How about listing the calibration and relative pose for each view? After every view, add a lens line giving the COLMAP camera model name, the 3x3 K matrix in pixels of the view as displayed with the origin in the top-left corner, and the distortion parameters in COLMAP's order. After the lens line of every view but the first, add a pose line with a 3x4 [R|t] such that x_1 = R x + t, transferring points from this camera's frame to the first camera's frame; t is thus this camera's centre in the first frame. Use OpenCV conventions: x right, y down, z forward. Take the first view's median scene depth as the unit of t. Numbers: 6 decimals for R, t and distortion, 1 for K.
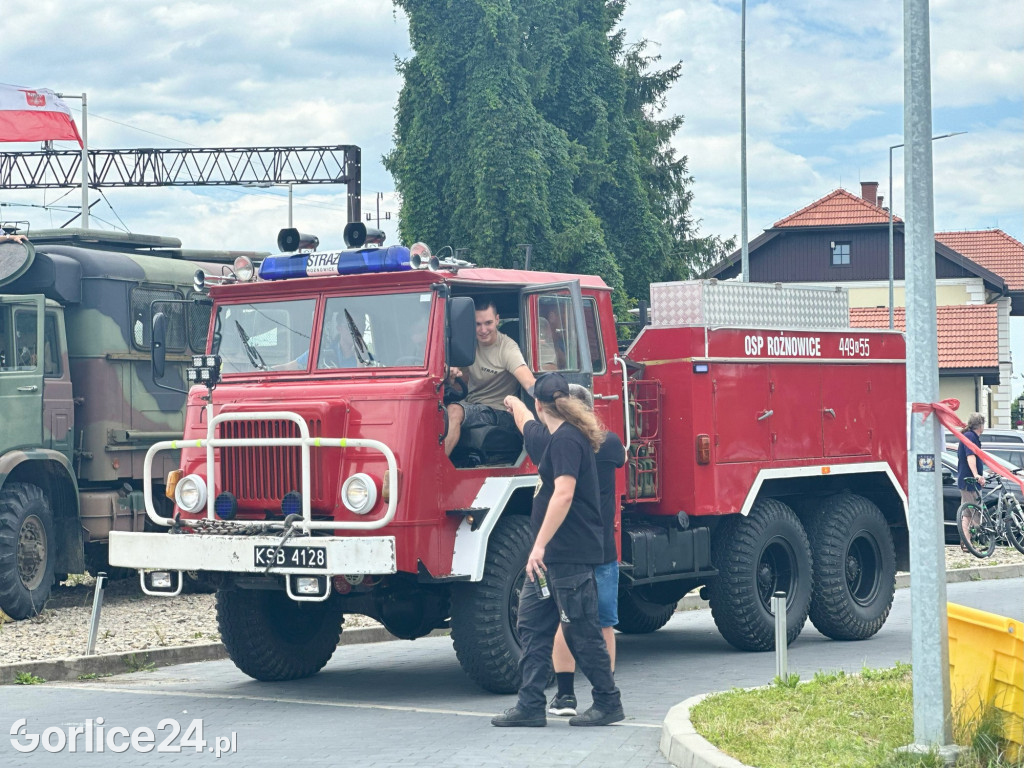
lens RADIAL K [[2214.0, 0, 520.2], [0, 2214.0, 387.9], [0, 0, 1]] dist [0.165687, 0.000000]
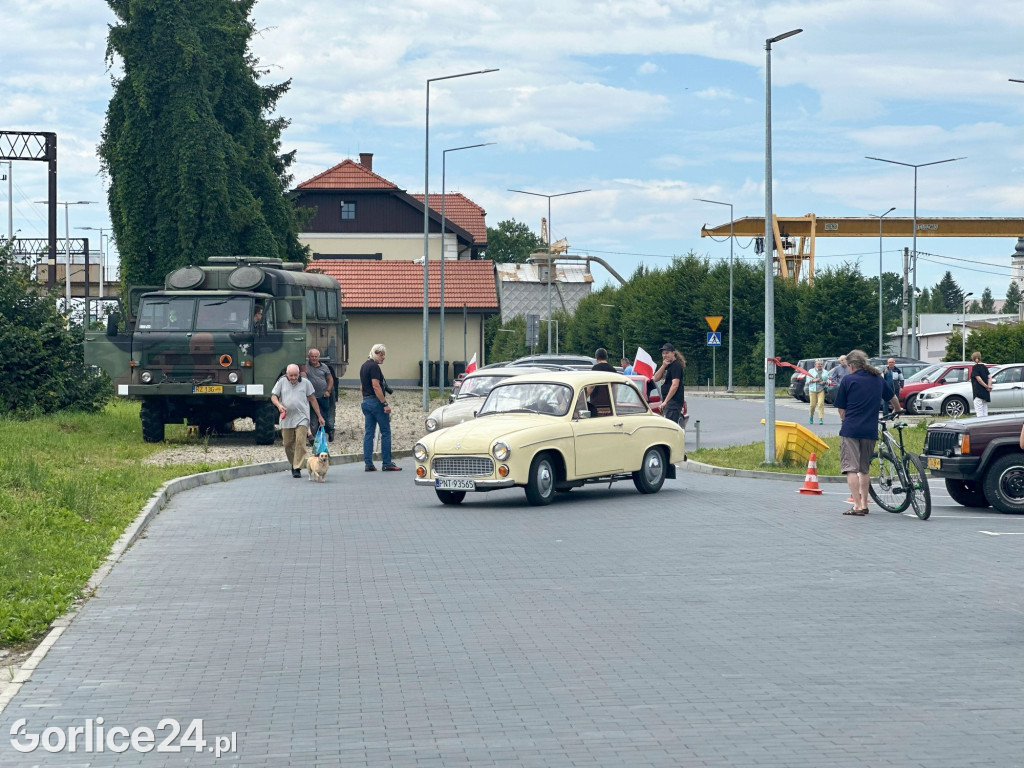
lens RADIAL K [[2214.0, 0, 506.3], [0, 2214.0, 381.9], [0, 0, 1]] dist [0.165687, 0.000000]
pose [[0.958191, 0.005921, 0.286067, -0.198372], [-0.016134, 0.999313, 0.033359, -0.010706], [-0.285673, -0.036580, 0.957629, -0.356559]]
